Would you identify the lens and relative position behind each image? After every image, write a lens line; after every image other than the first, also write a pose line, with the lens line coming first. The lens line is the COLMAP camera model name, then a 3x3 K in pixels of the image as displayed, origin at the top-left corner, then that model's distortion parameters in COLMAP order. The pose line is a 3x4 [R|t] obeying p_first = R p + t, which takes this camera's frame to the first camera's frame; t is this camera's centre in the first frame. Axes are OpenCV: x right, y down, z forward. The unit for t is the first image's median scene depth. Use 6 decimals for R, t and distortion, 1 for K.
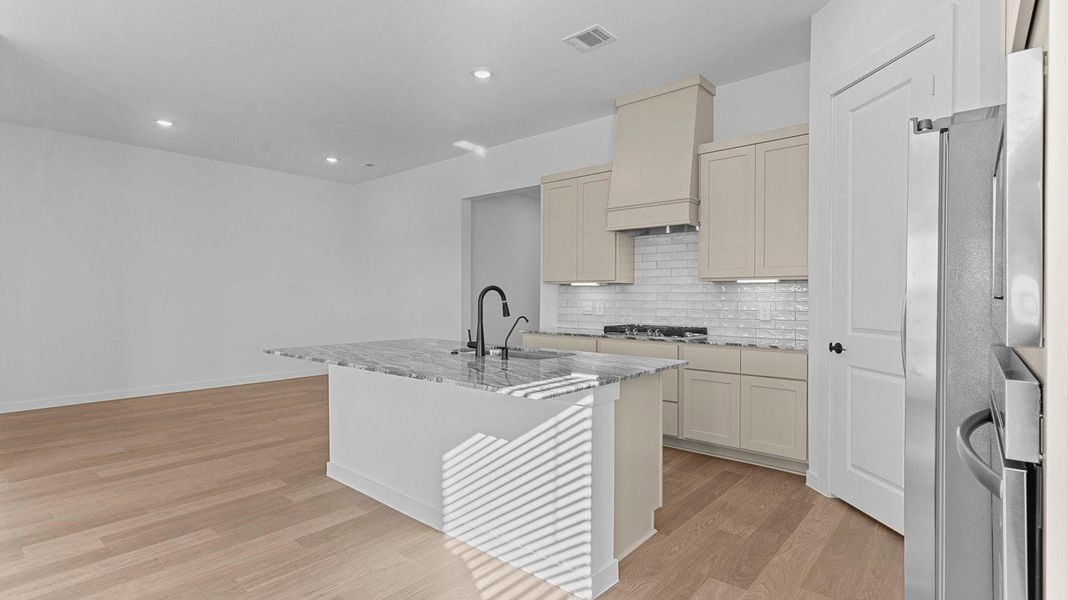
lens RADIAL K [[511.0, 0, 531.9], [0, 511.0, 300.8], [0, 0, 1]] dist [-0.001030, -0.000010]
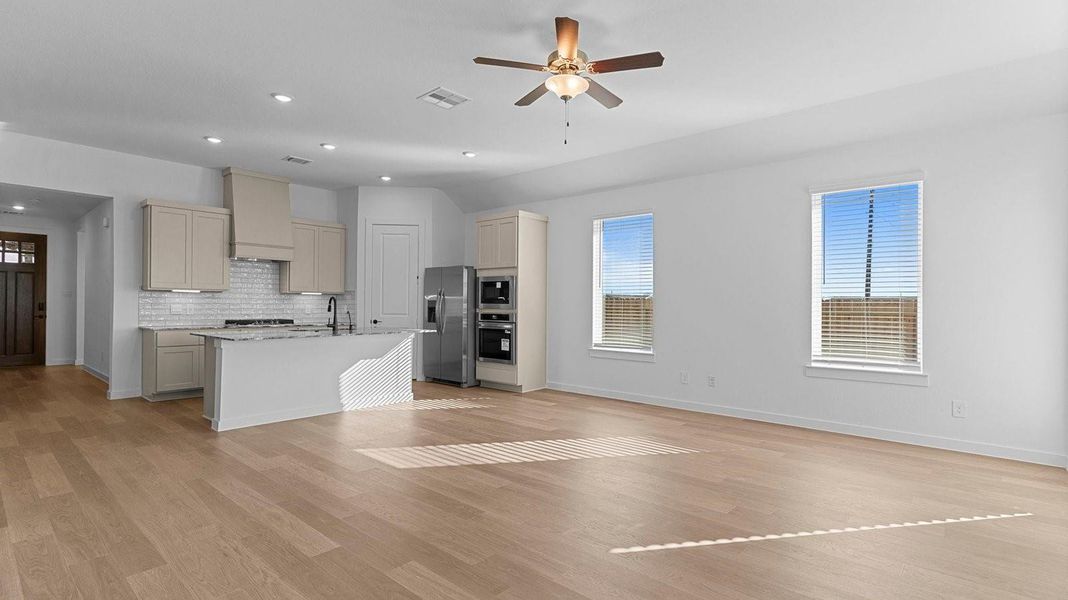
lens RADIAL K [[511.0, 0, 532.1], [0, 511.0, 300.7], [0, 0, 1]] dist [-0.001030, -0.000010]
pose [[0.004095, 0.003452, 0.999986, -1.521961], [-0.004288, 0.999985, -0.003435, -0.008930], [-0.999982, -0.004273, 0.004110, 0.114841]]
